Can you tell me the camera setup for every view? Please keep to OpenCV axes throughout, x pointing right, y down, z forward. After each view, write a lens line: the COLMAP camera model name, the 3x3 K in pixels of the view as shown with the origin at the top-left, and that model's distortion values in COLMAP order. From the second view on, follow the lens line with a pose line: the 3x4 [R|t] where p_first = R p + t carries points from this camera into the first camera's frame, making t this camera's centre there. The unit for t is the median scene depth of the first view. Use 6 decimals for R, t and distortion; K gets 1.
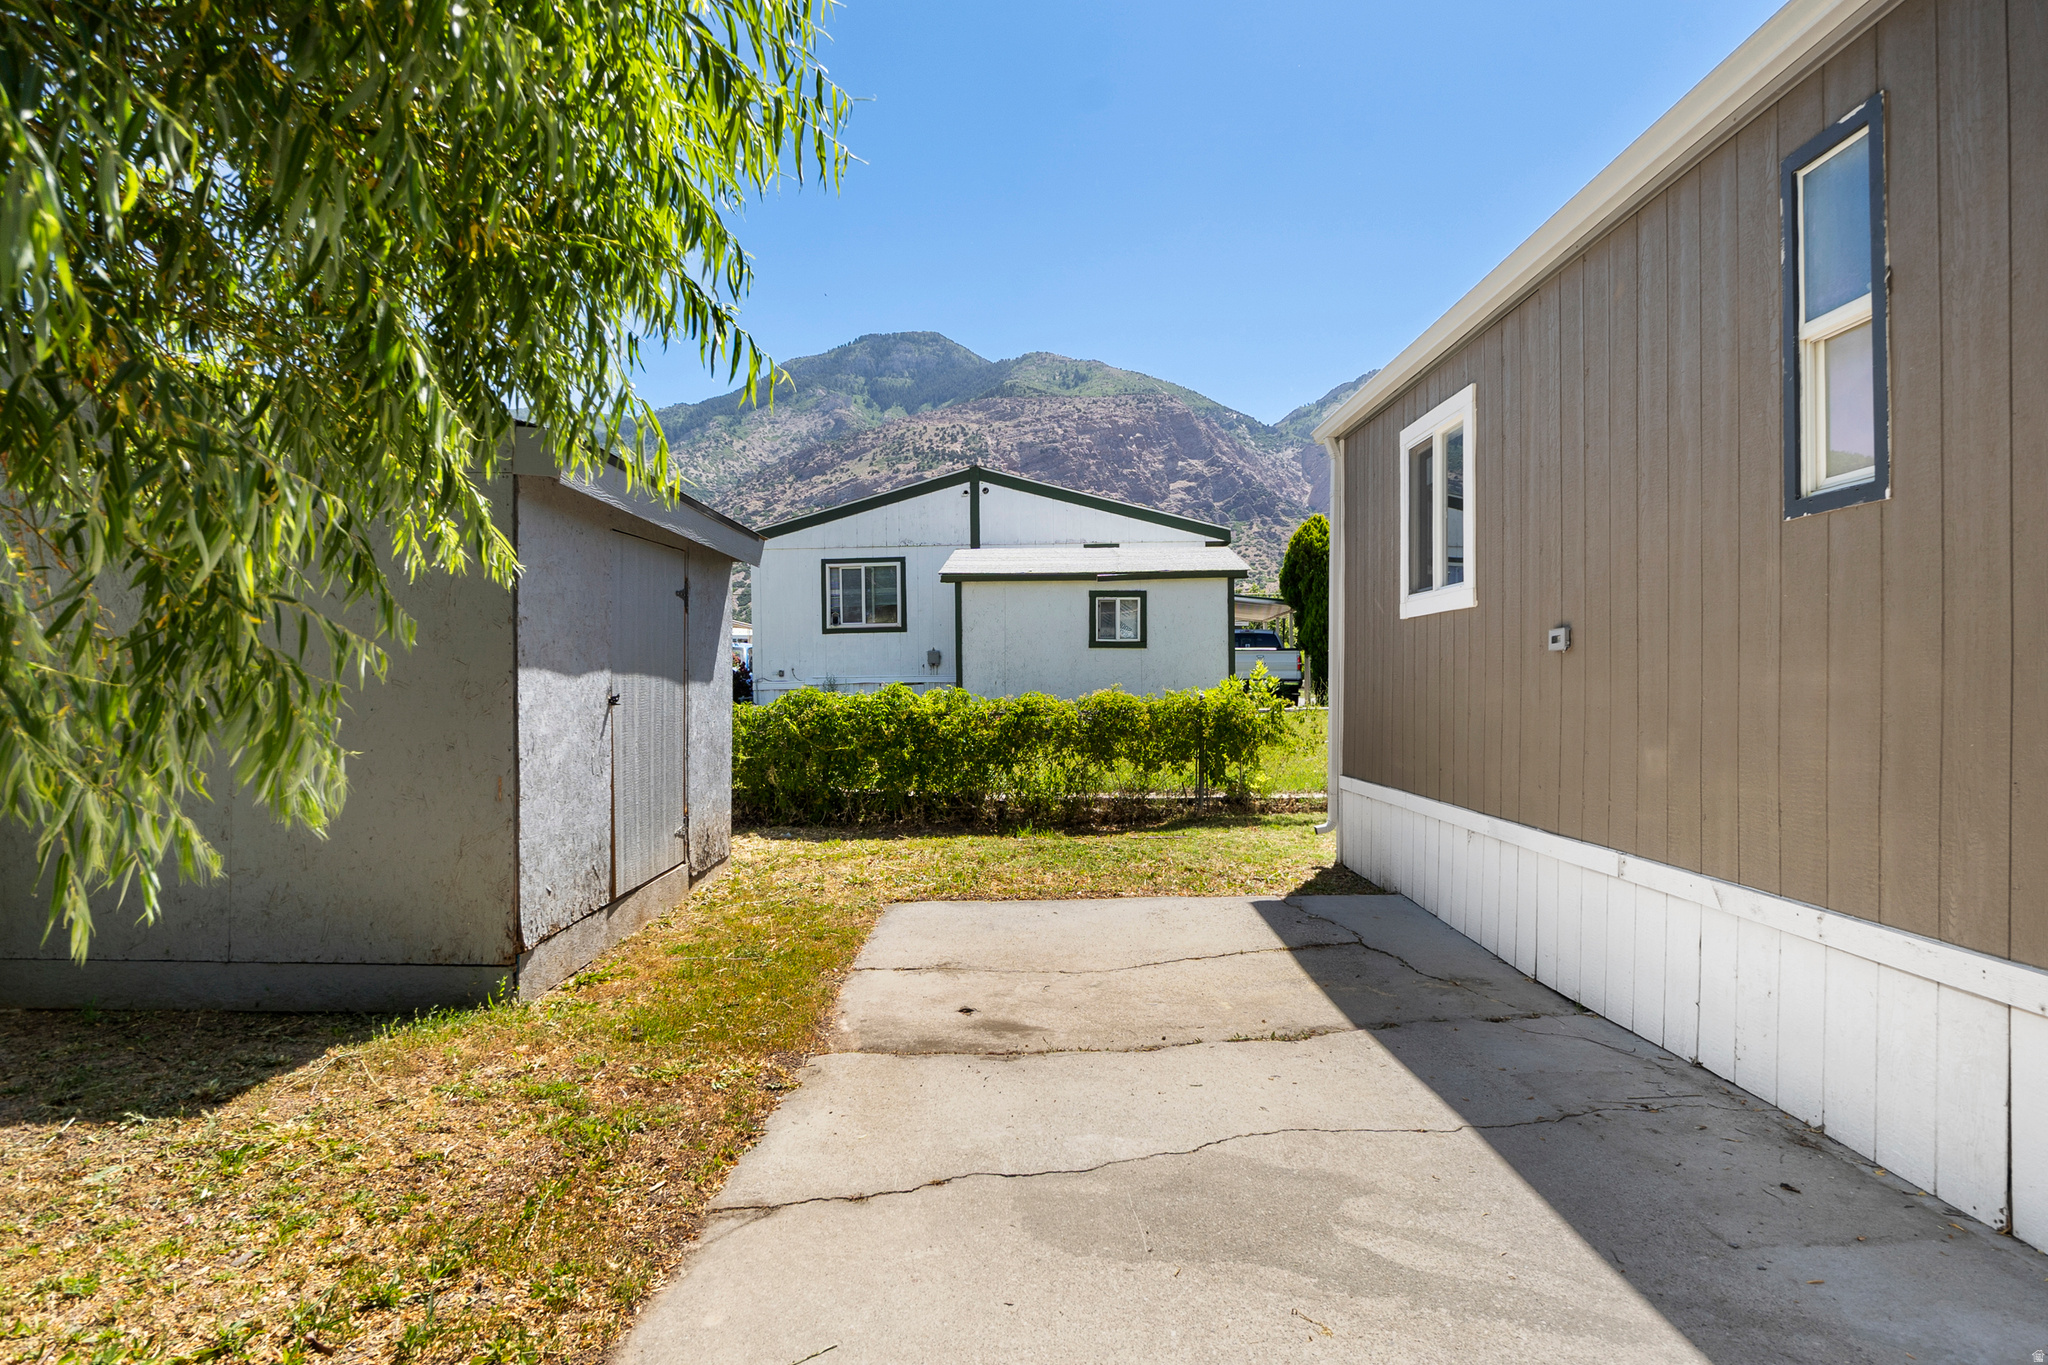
lens RADIAL K [[1231.5, 0, 1025.2], [0, 1231.5, 685.4], [0, 0, 1]] dist [0.001511, 0.000087]
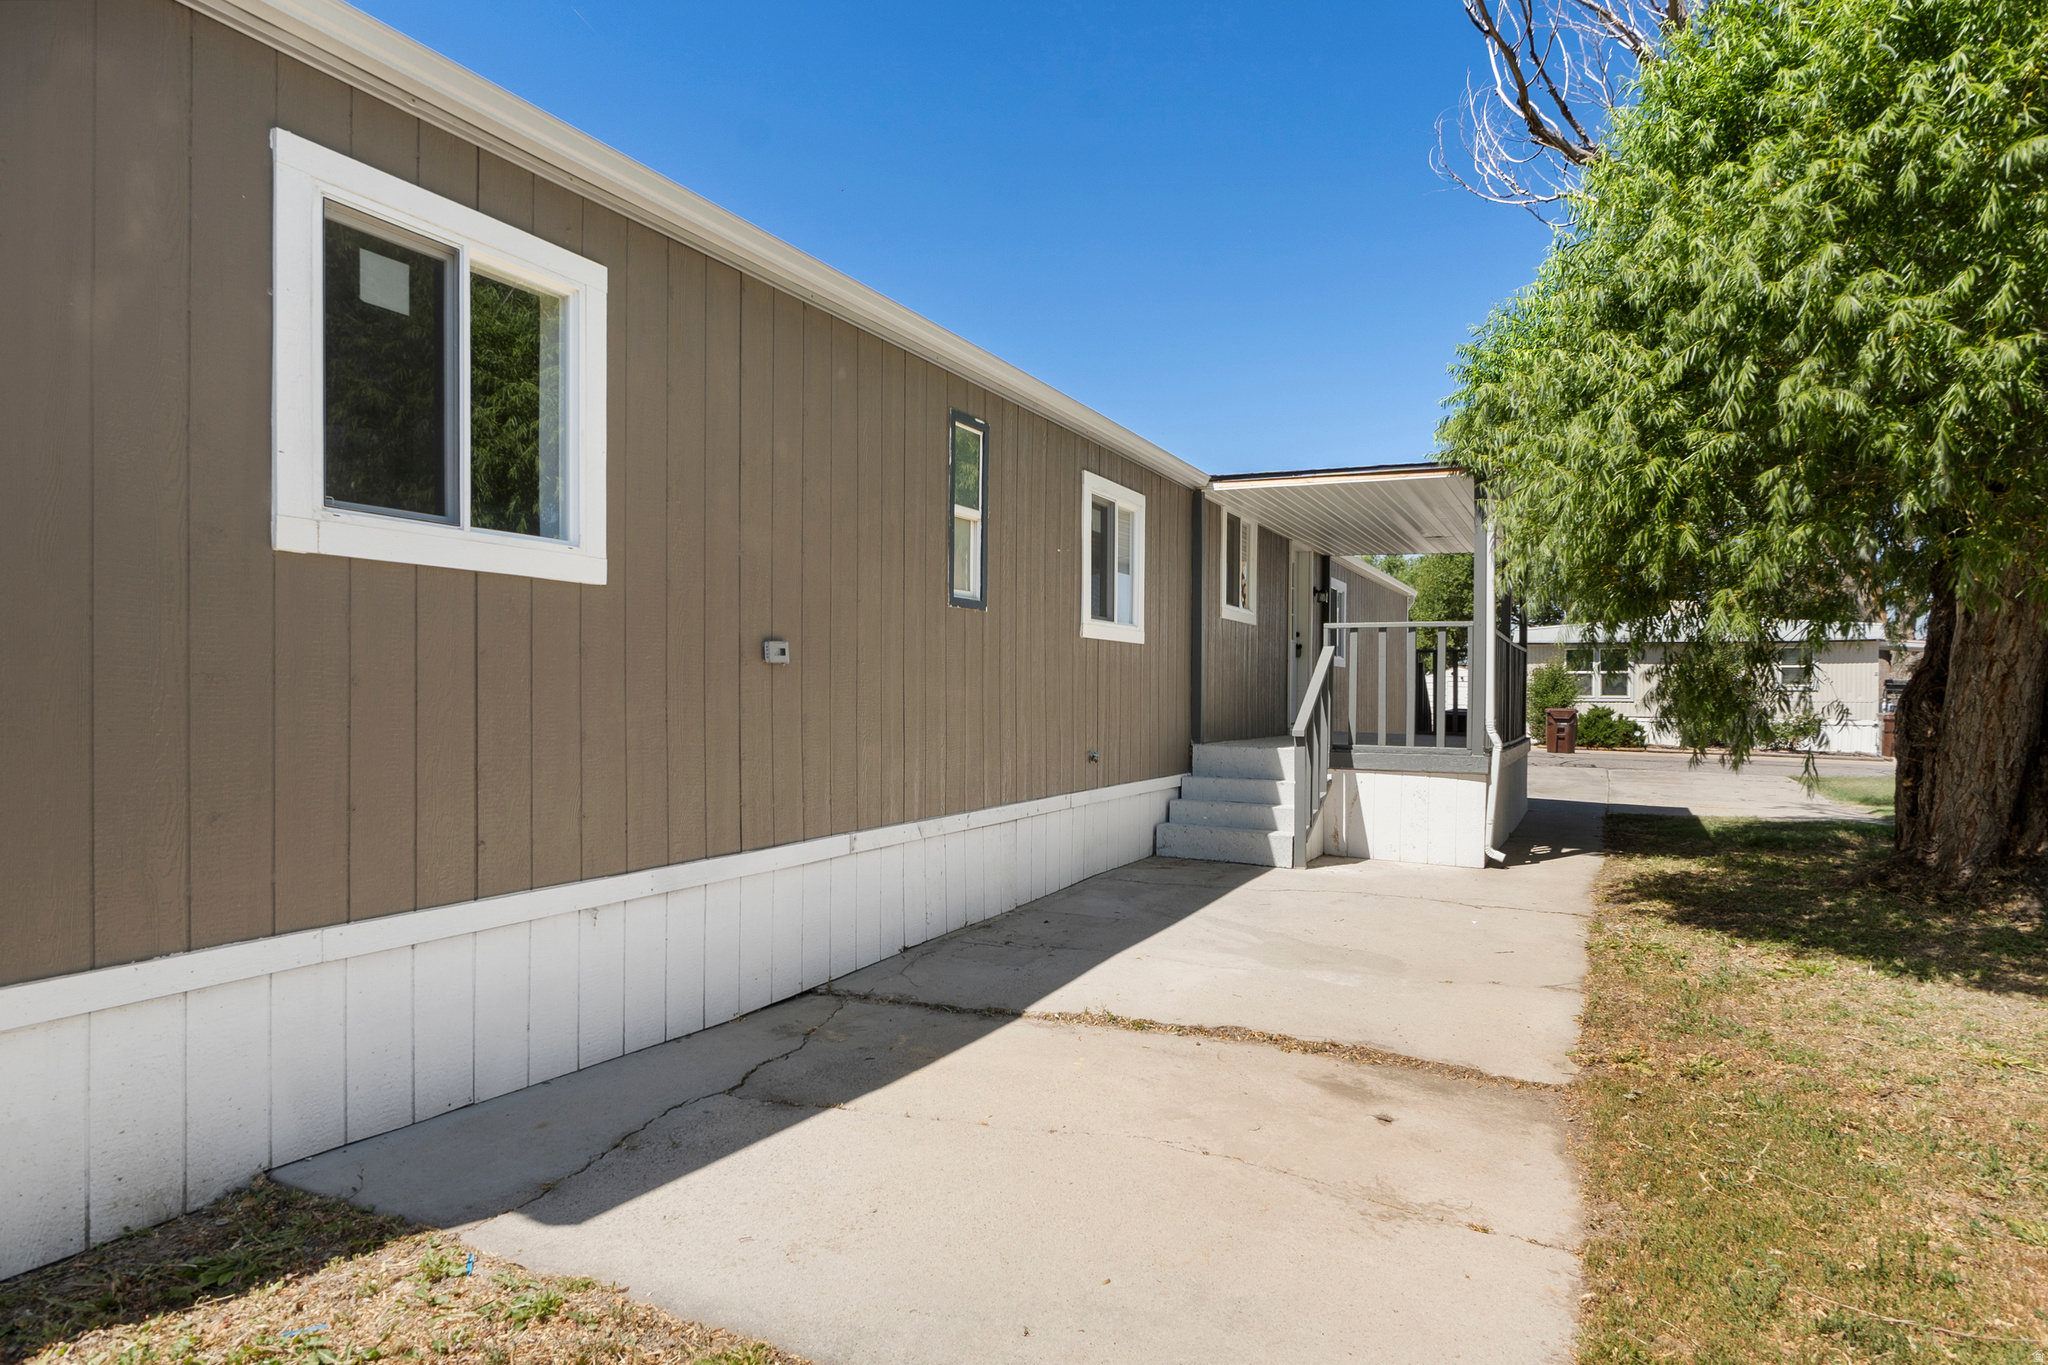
lens RADIAL K [[1231.5, 0, 1020.2], [0, 1231.5, 686.4], [0, 0, 1]] dist [0.001511, 0.000087]
pose [[-0.905966, 0.007178, 0.423289, -0.229166], [0.004305, 0.999961, -0.007742, -0.000144], [-0.423328, -0.005192, -0.905961, 2.442117]]
